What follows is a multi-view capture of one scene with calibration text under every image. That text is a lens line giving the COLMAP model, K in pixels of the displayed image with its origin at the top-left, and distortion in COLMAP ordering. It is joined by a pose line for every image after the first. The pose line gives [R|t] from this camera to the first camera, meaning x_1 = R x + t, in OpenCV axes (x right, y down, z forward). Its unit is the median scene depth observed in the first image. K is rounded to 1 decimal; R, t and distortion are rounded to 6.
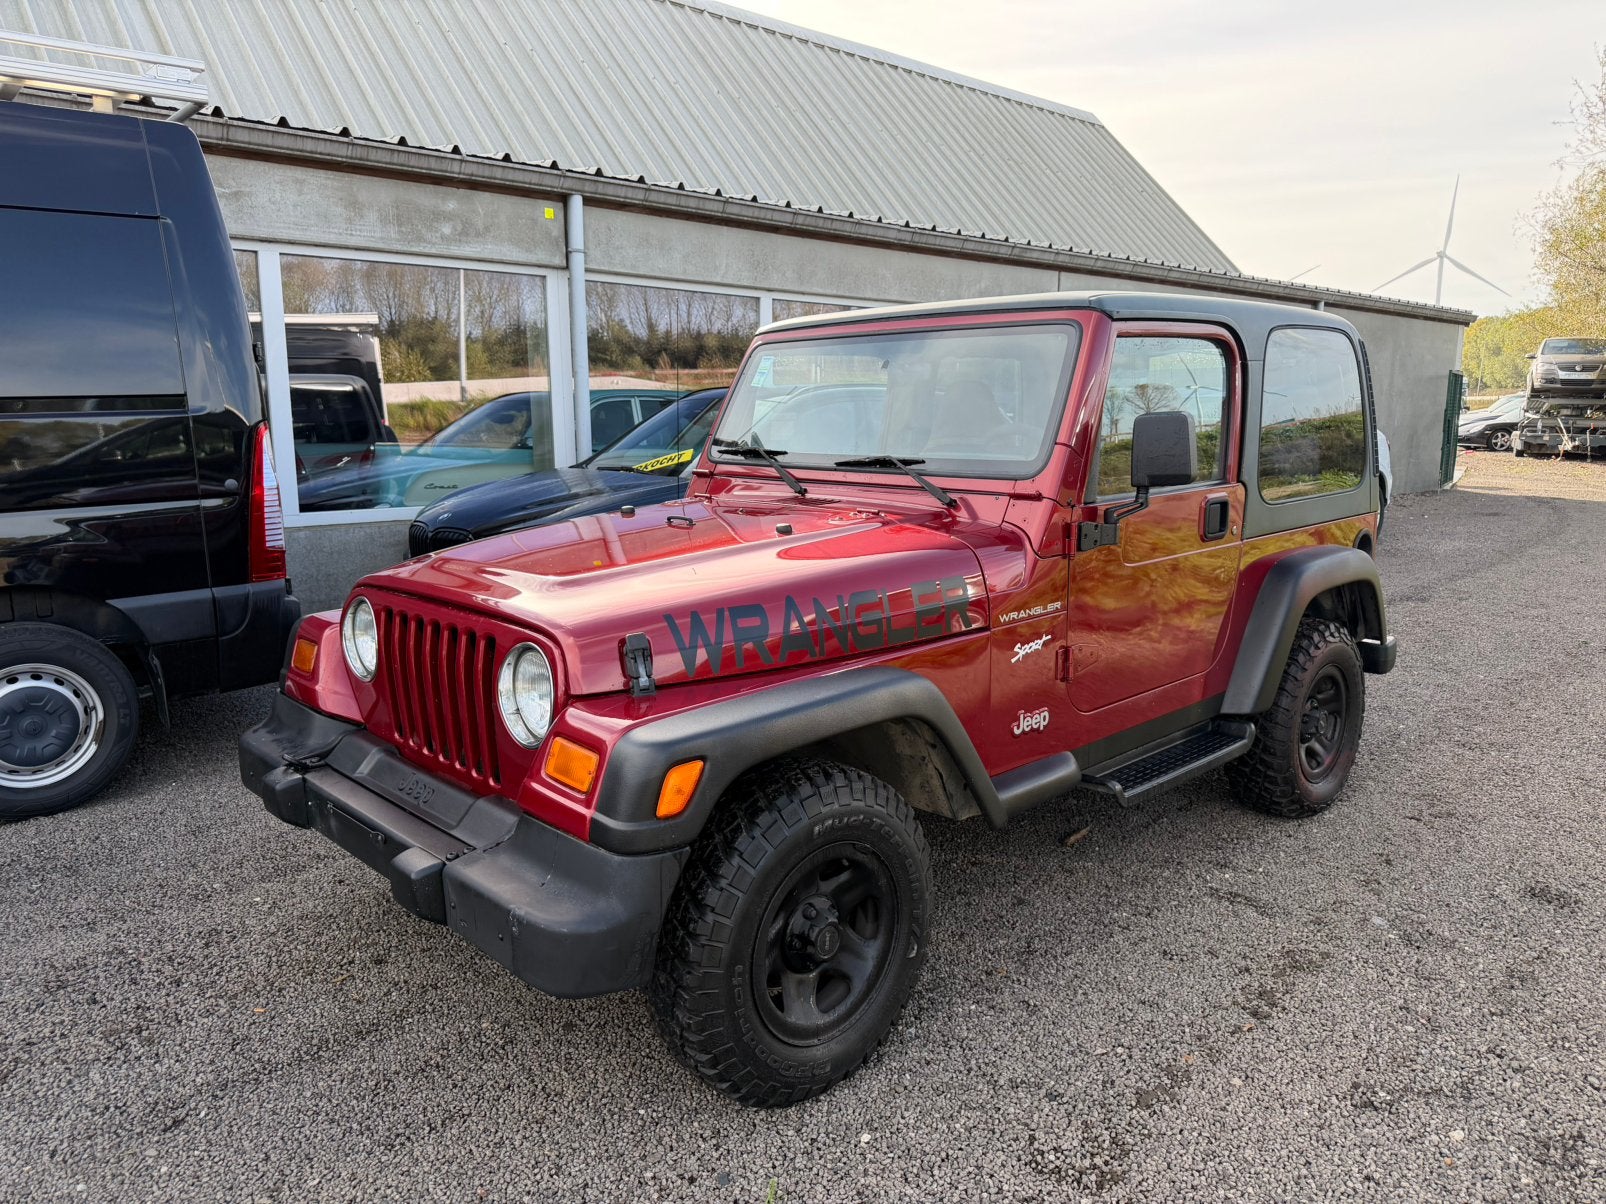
lens RADIAL K [[1148.3, 0, 880.9], [0, 1148.3, 597.1], [0, 0, 1]] dist [-0.022912, -0.004412]
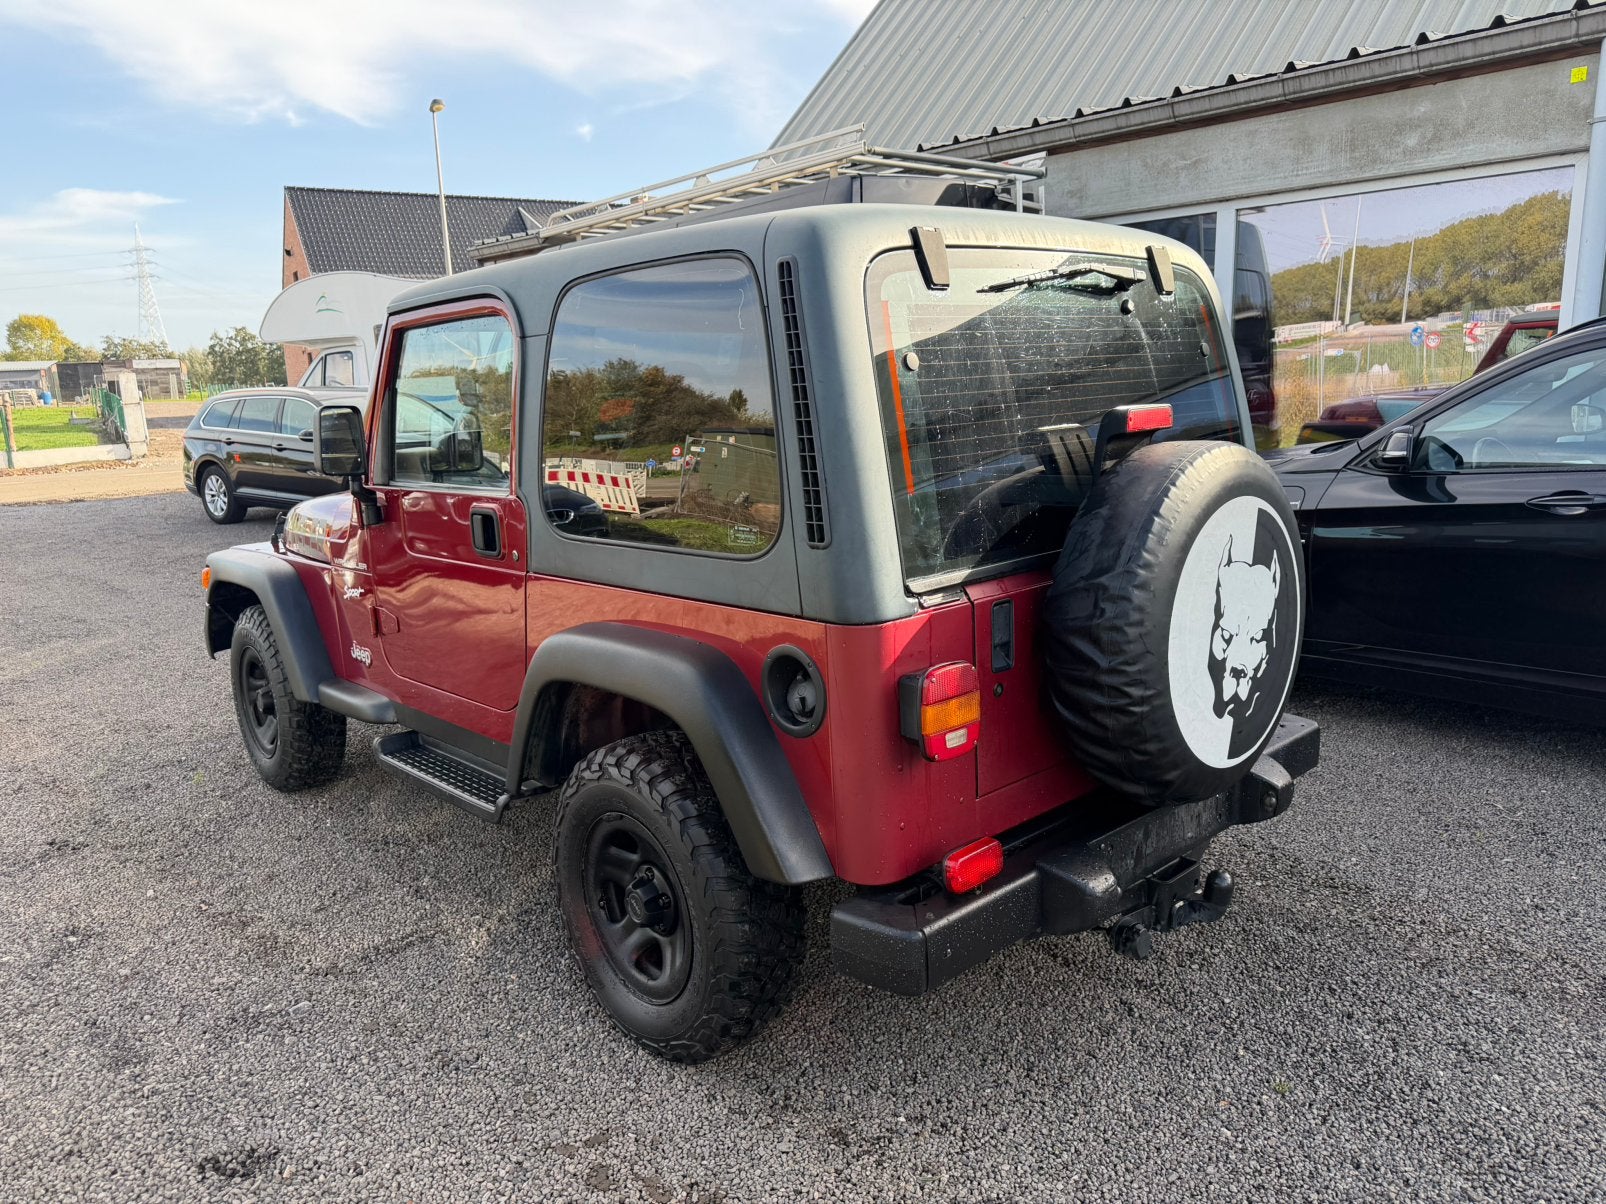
lens RADIAL K [[1214.7, 0, 770.0], [0, 1214.7, 594.6], [0, 0, 1]] dist [0.001864, -0.007185]
pose [[-0.067875, 0.178612, -0.981576, 0.614884], [-0.123954, 0.974712, 0.185935, -0.112932], [0.989964, 0.134291, -0.044019, 0.660330]]
